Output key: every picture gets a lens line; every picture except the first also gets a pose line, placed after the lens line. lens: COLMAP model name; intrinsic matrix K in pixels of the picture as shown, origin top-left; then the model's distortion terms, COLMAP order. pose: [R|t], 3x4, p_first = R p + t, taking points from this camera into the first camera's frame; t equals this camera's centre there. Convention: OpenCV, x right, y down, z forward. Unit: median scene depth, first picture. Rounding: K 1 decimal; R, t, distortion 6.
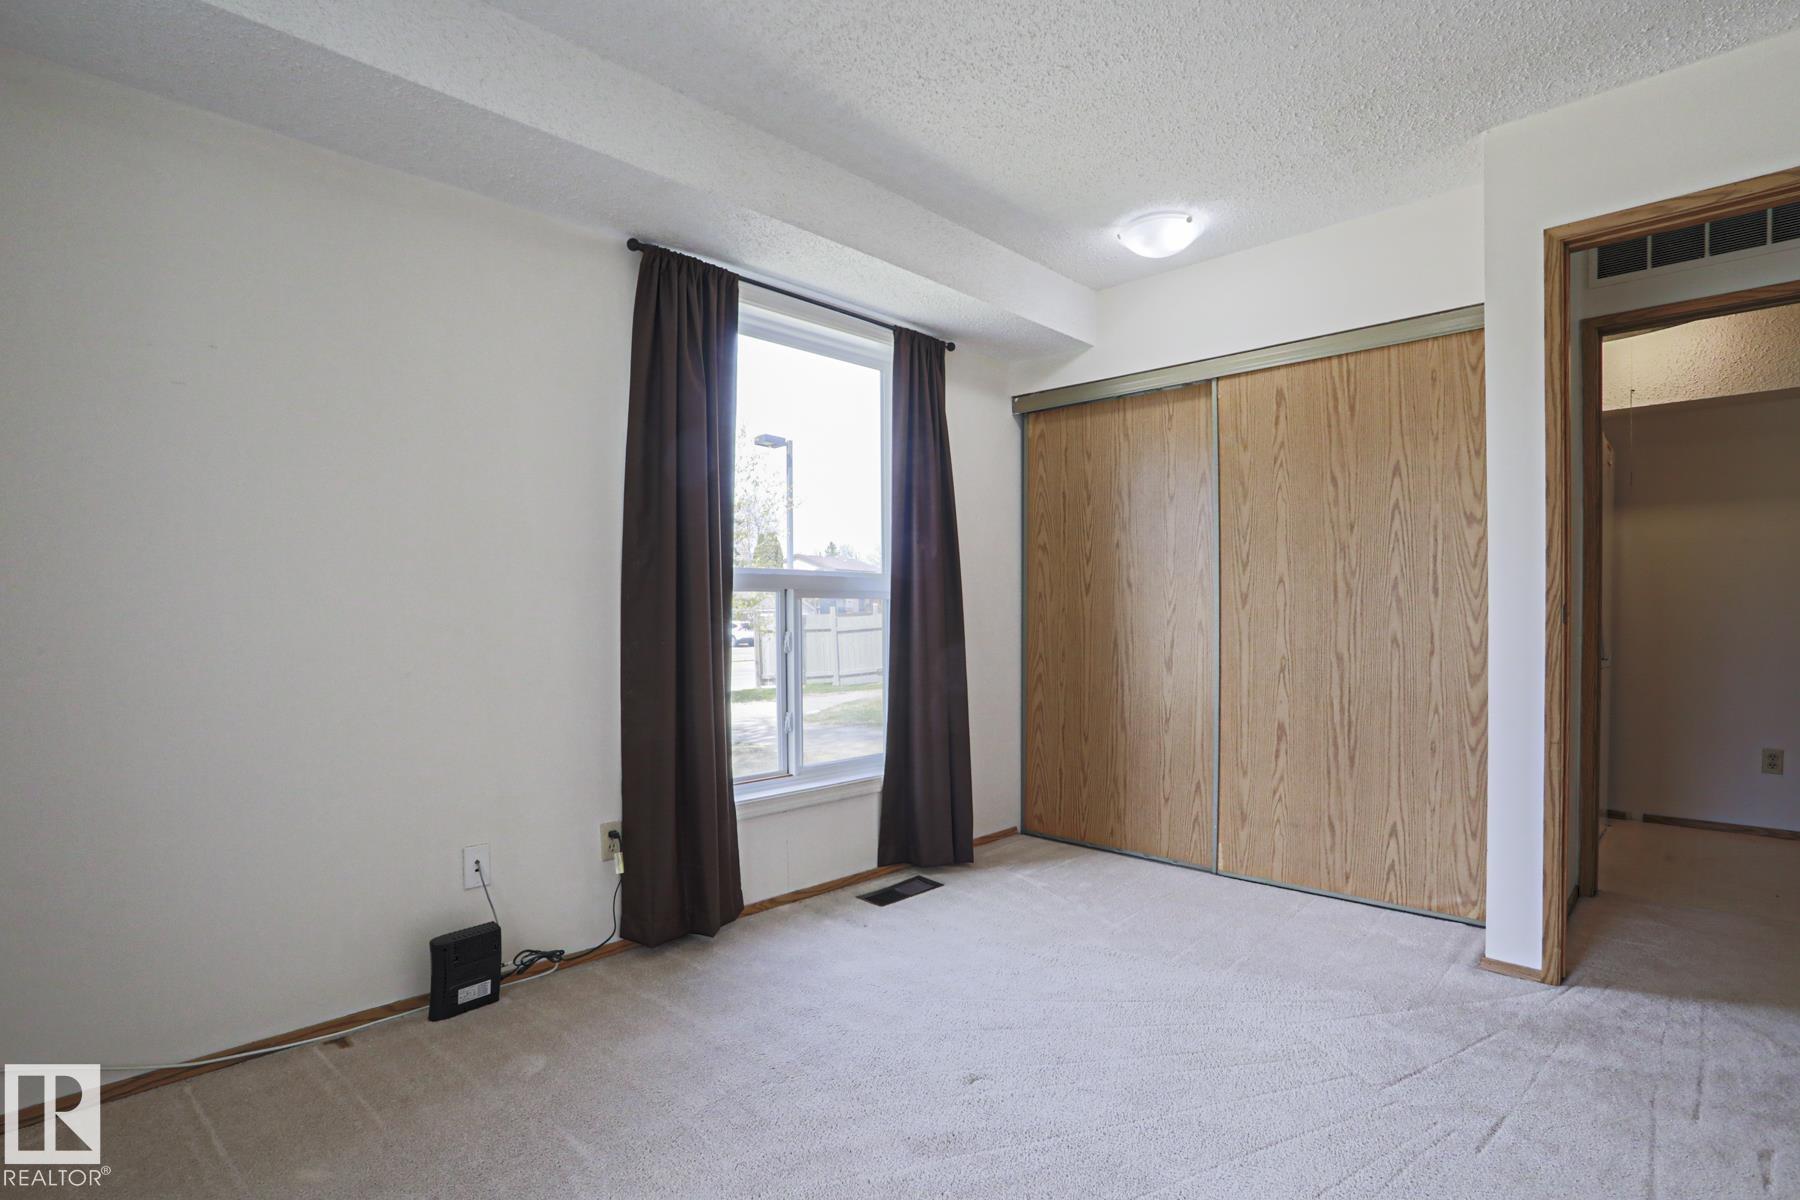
lens RADIAL K [[923.5, 0, 900.3], [0, 923.5, 627.6], [0, 0, 1]] dist [-0.023791, 0.000786]
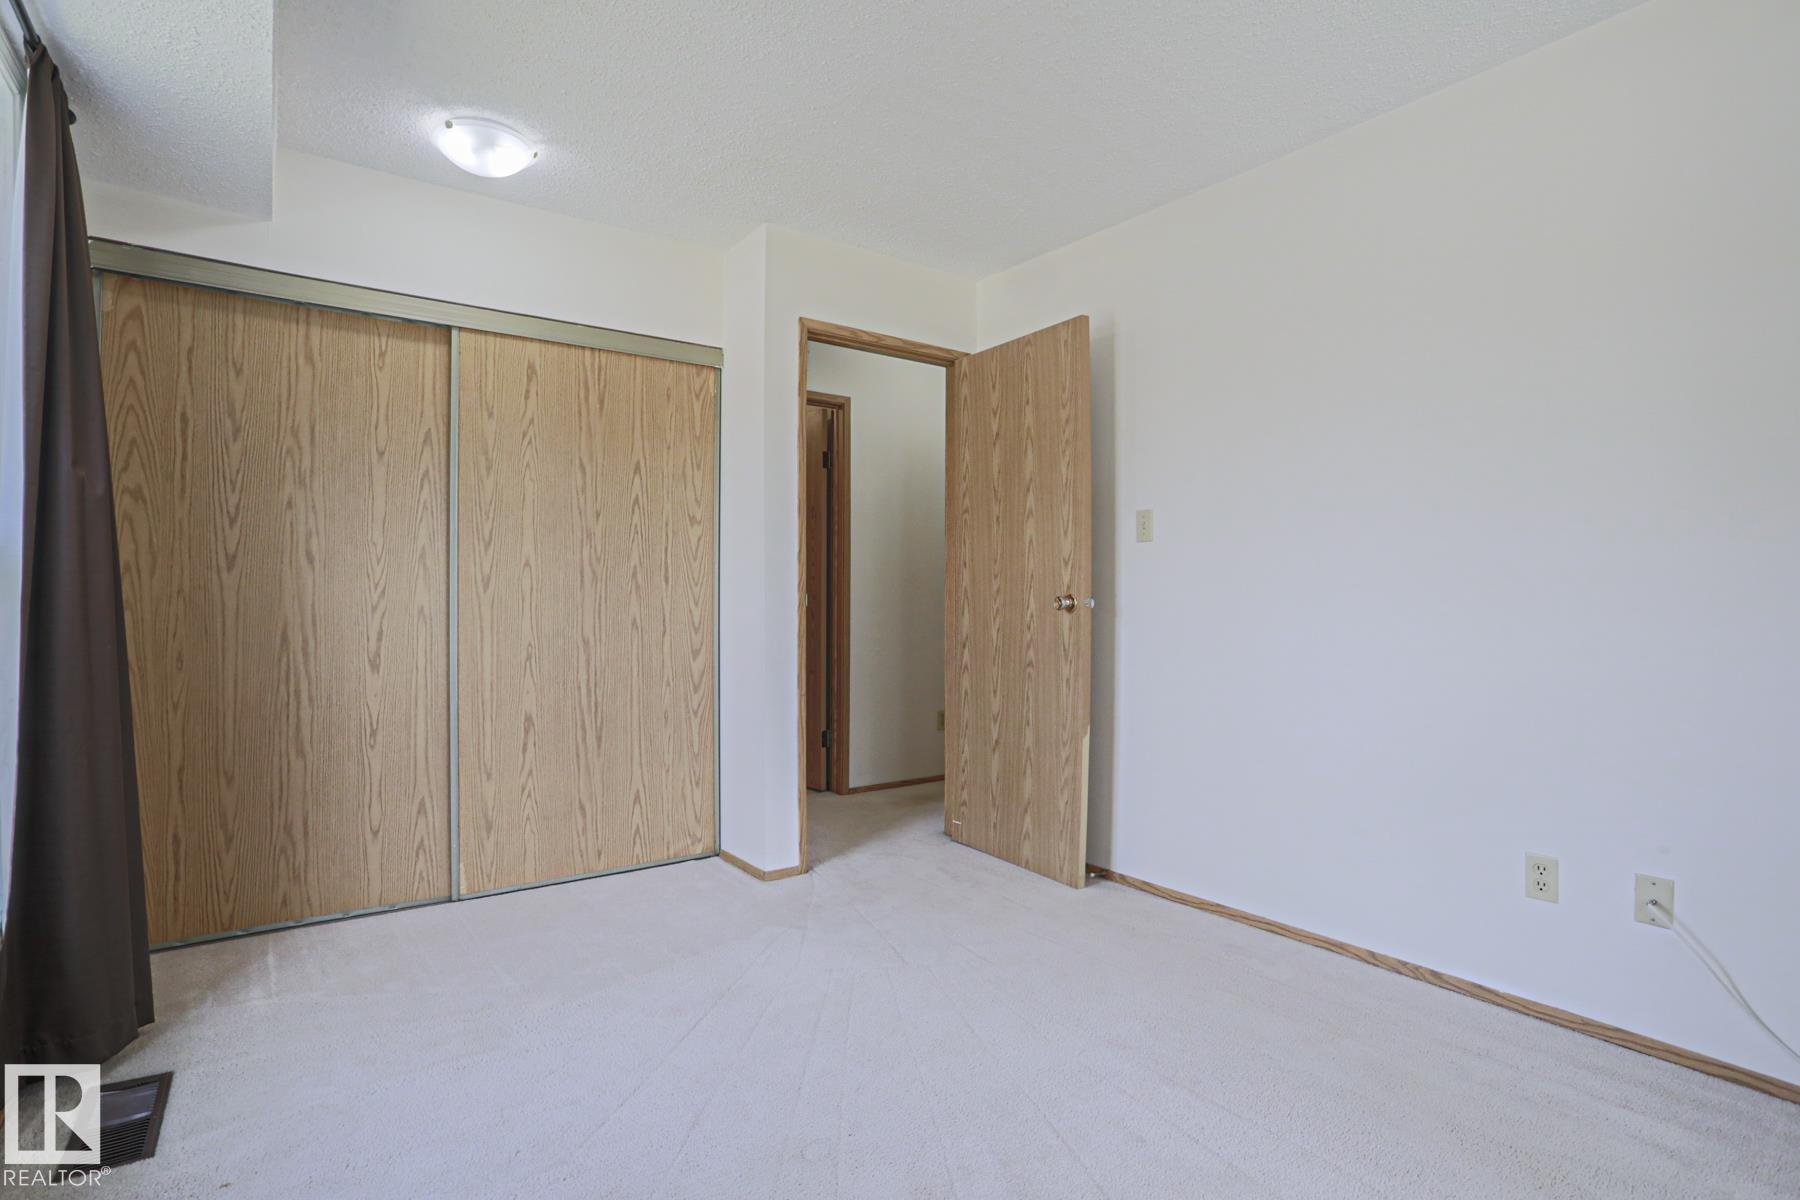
lens RADIAL K [[900.4, 0, 891.1], [0, 900.4, 594.7], [0, 0, 1]] dist [-0.069225, 0.040115]
pose [[0.165042, 0.008363, 0.986251, -0.417426], [0.013782, 0.999847, -0.010784, -0.004144], [-0.986190, 0.015372, 0.164902, 0.468134]]
